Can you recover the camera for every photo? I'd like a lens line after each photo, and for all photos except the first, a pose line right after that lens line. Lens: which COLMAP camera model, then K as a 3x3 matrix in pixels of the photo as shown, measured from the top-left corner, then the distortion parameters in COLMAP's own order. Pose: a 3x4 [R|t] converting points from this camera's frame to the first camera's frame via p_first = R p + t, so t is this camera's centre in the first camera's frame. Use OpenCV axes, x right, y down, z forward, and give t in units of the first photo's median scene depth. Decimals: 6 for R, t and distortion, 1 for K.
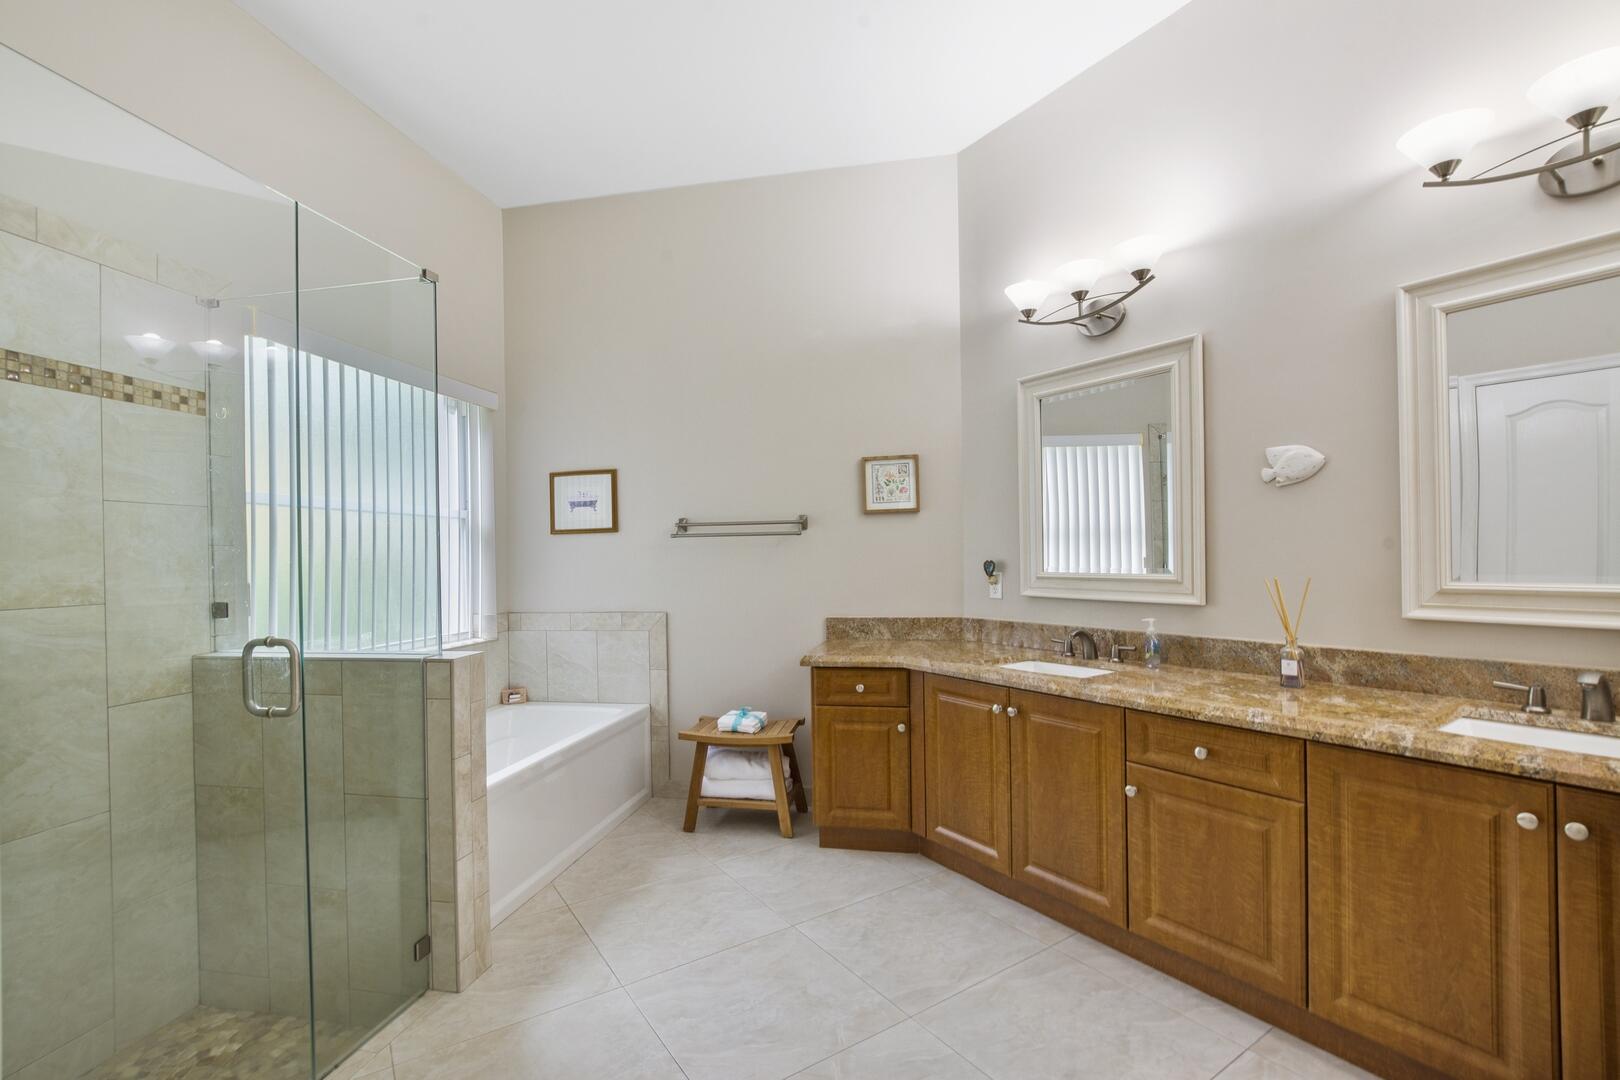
lens RADIAL K [[727.2, 0, 812.1], [0, 727.2, 553.0], [0, 0, 1]] dist [-0.001324, 0.000849]
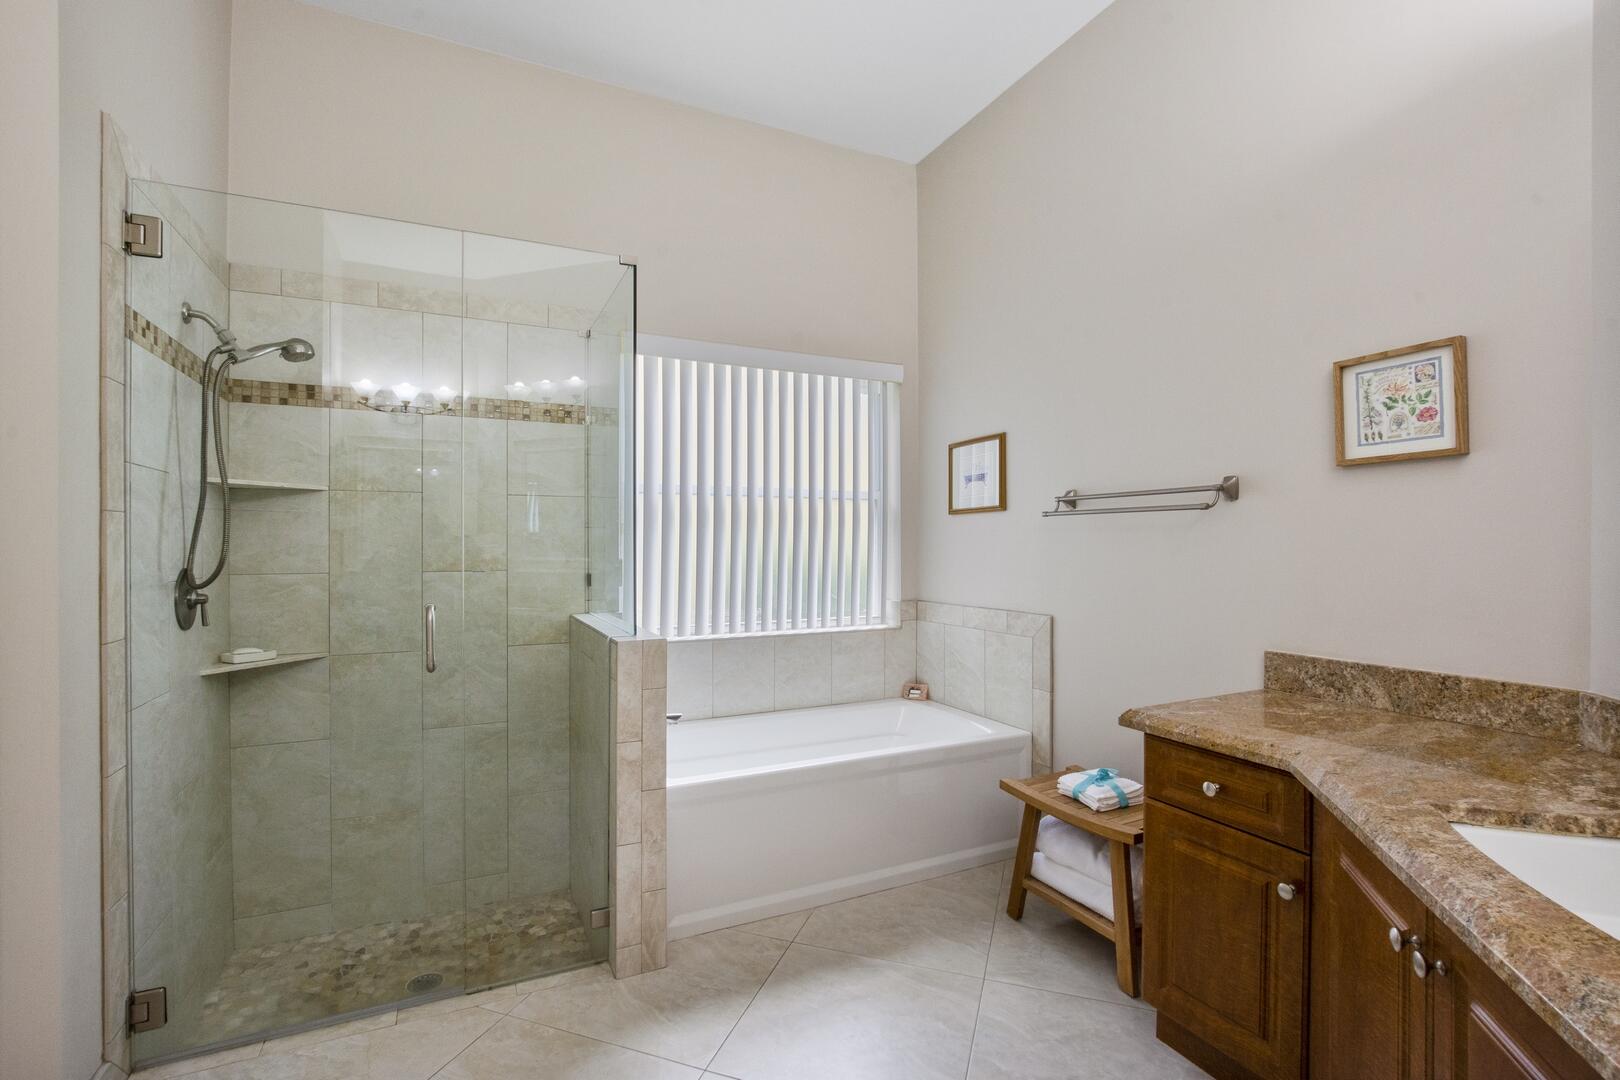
lens RADIAL K [[735.7, 0, 810.0], [0, 735.7, 540.0], [0, 0, 1]] dist [-0.008934, 0.000134]
pose [[0.593045, 0.012266, -0.805076, 0.326765], [-0.007077, 0.999925, 0.010021, -0.003459], [0.805138, -0.000246, 0.593088, 0.433302]]
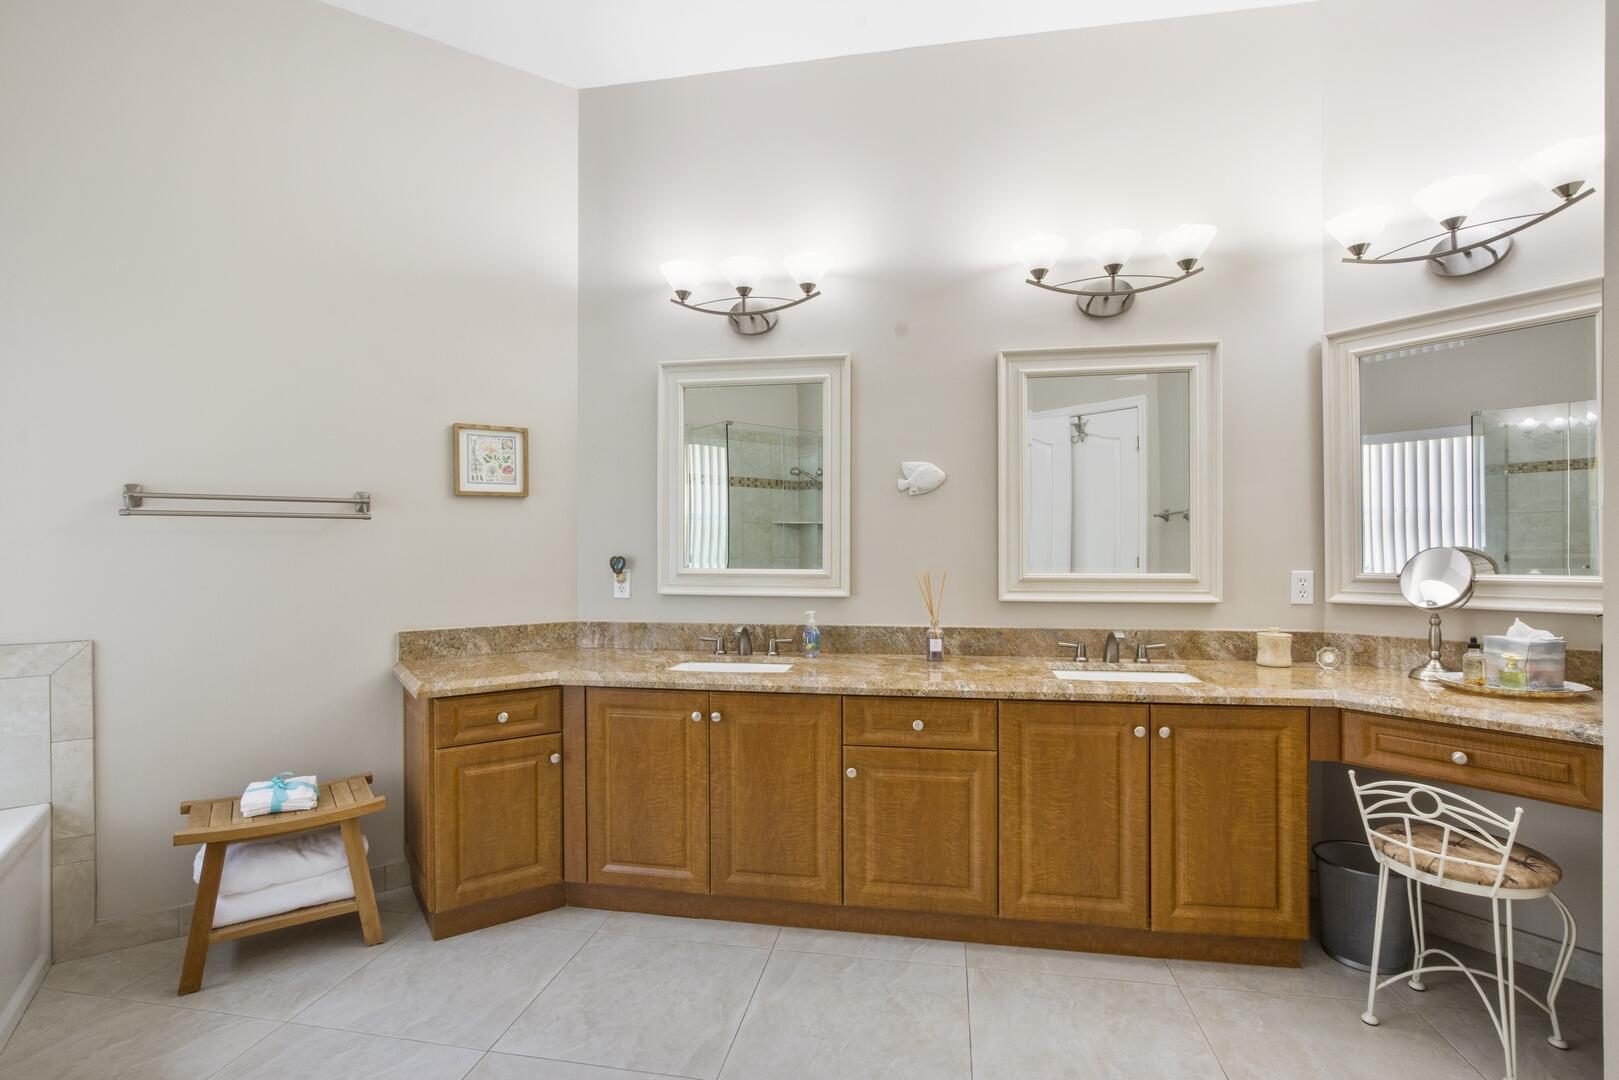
lens RADIAL K [[767.7, 0, 804.1], [0, 767.7, 545.4], [0, 0, 1]] dist [-0.001402, 0.000637]
pose [[0.701535, 0.016250, 0.712450, -0.298652], [-0.010665, 0.999867, -0.012304, 0.006716], [-0.712555, 0.001034, 0.701615, 0.186110]]
